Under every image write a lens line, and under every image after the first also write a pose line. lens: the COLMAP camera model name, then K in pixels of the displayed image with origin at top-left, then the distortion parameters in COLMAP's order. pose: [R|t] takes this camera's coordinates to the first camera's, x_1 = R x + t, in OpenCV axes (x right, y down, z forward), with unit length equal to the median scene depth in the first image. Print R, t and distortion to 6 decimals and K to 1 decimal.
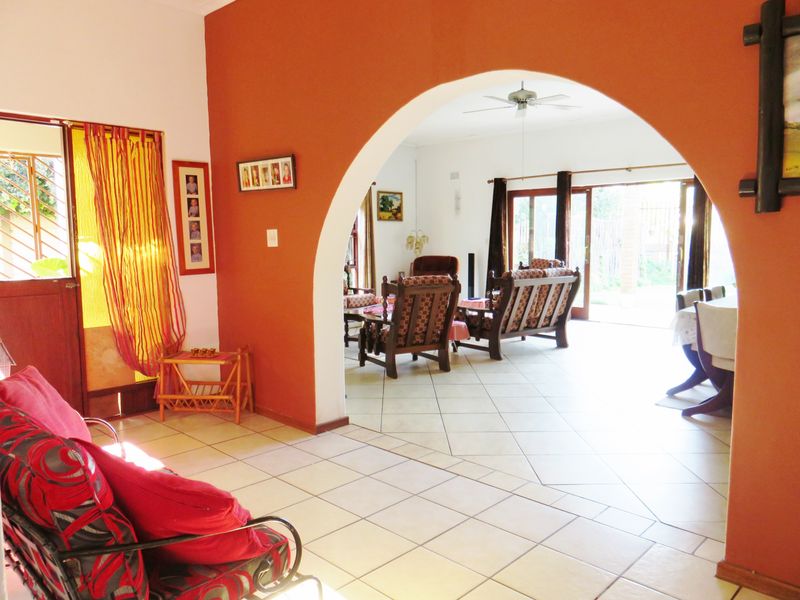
lens RADIAL K [[603.2, 0, 399.7], [0, 603.2, 304.7], [0, 0, 1]] dist [0.010949, 0.000084]
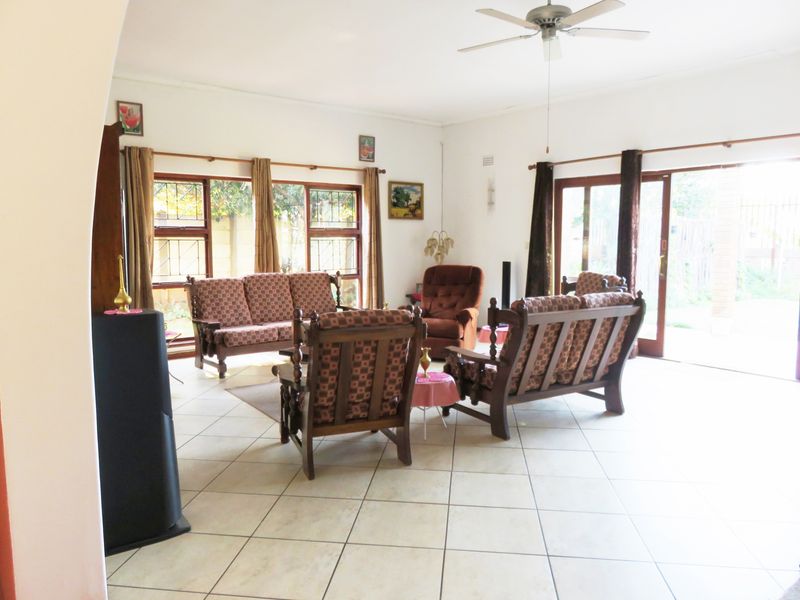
lens RADIAL K [[603.2, 0, 399.4], [0, 603.2, 304.2], [0, 0, 1]] dist [0.010949, 0.000084]
pose [[0.991813, 0.020573, -0.126028, 0.092746], [-0.020539, 0.999788, 0.001575, -0.033476], [0.126034, 0.001026, 0.992025, 0.252014]]
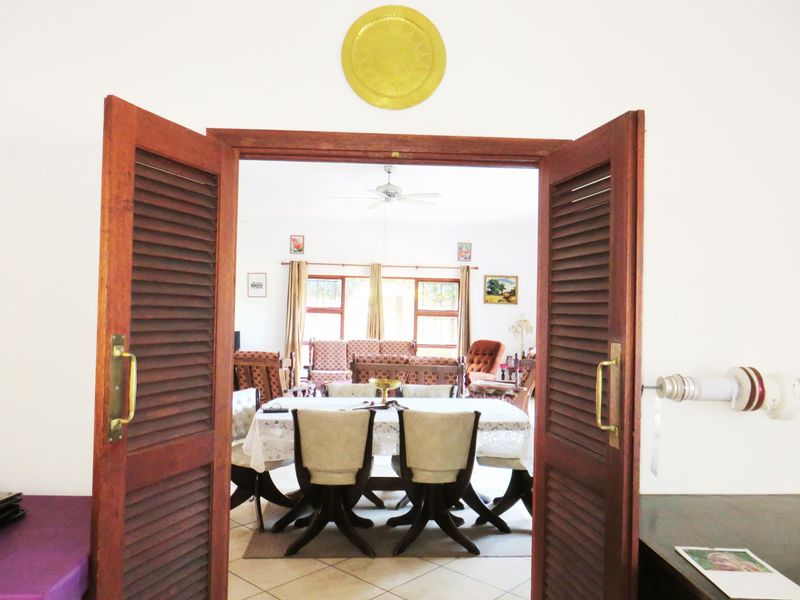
lens RADIAL K [[603.2, 0, 403.5], [0, 603.2, 296.4], [0, 0, 1]] dist [0.010949, 0.000084]
pose [[0.744140, 0.009571, -0.667956, 0.637515], [-0.105070, 0.989129, -0.102882, -0.037342], [0.659709, 0.146741, 0.737055, 0.179709]]
